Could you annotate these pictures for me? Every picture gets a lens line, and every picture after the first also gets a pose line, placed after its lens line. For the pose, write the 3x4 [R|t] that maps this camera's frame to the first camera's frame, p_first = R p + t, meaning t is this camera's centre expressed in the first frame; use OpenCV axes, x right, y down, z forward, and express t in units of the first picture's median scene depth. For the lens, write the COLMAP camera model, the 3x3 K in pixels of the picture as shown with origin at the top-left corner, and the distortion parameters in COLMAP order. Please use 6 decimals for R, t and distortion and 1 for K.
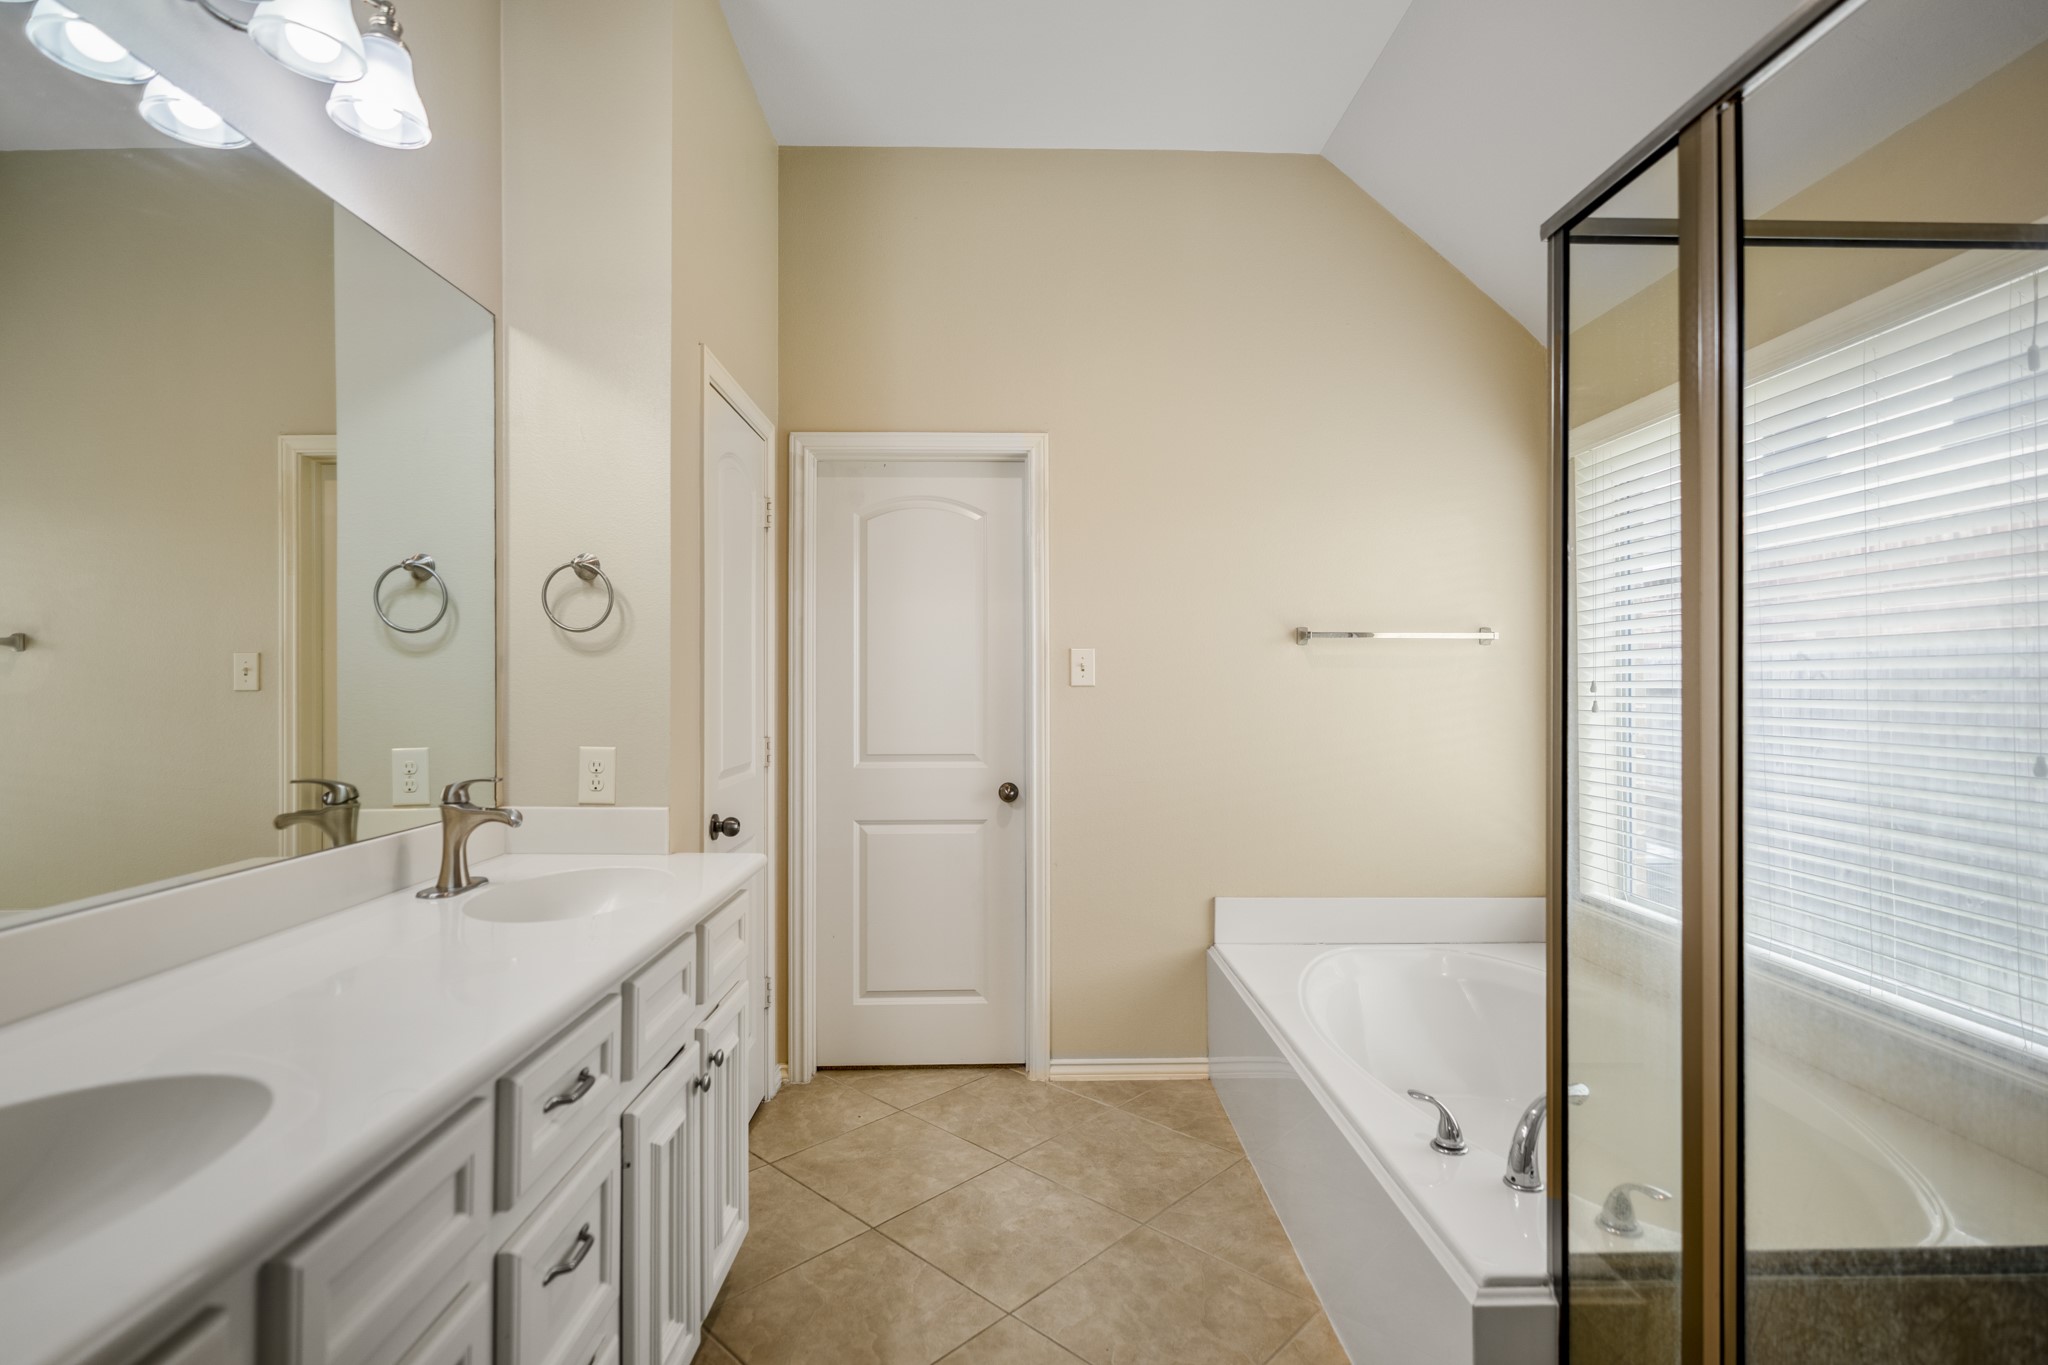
lens RADIAL K [[969.6, 0, 1041.1], [0, 969.6, 673.9], [0, 0, 1]] dist [-0.002112, 0.000578]
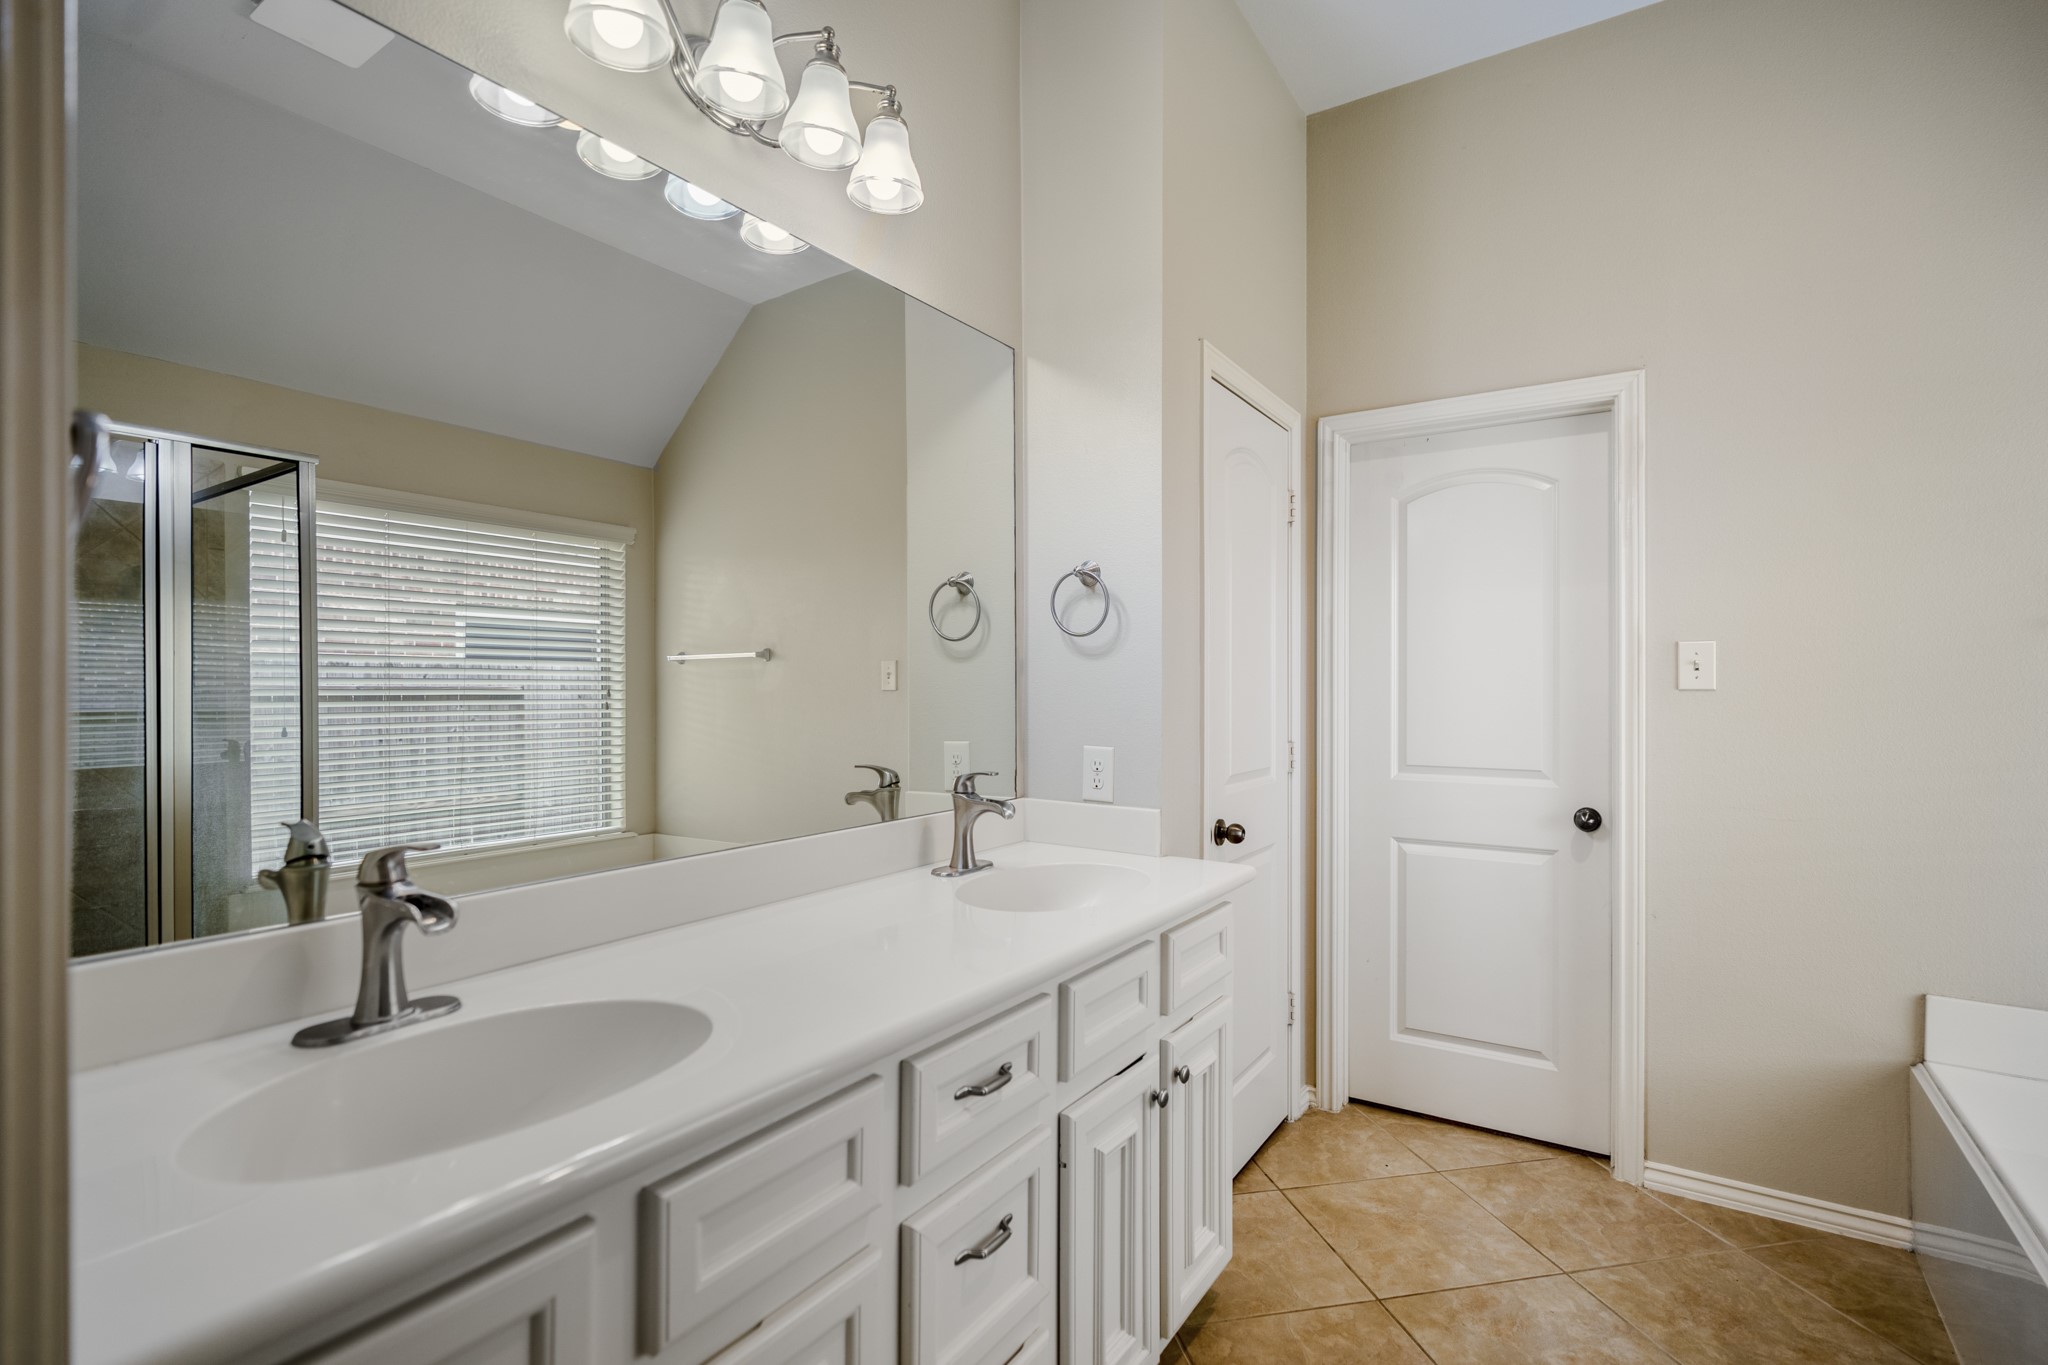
lens RADIAL K [[969.6, 0, 1028.0], [0, 969.6, 686.9], [0, 0, 1]] dist [-0.002112, 0.000578]
pose [[0.820695, 0.003191, -0.571357, 0.068241], [0.003460, 0.999938, 0.010554, -0.000046], [0.571356, -0.010639, 0.820634, 0.093713]]
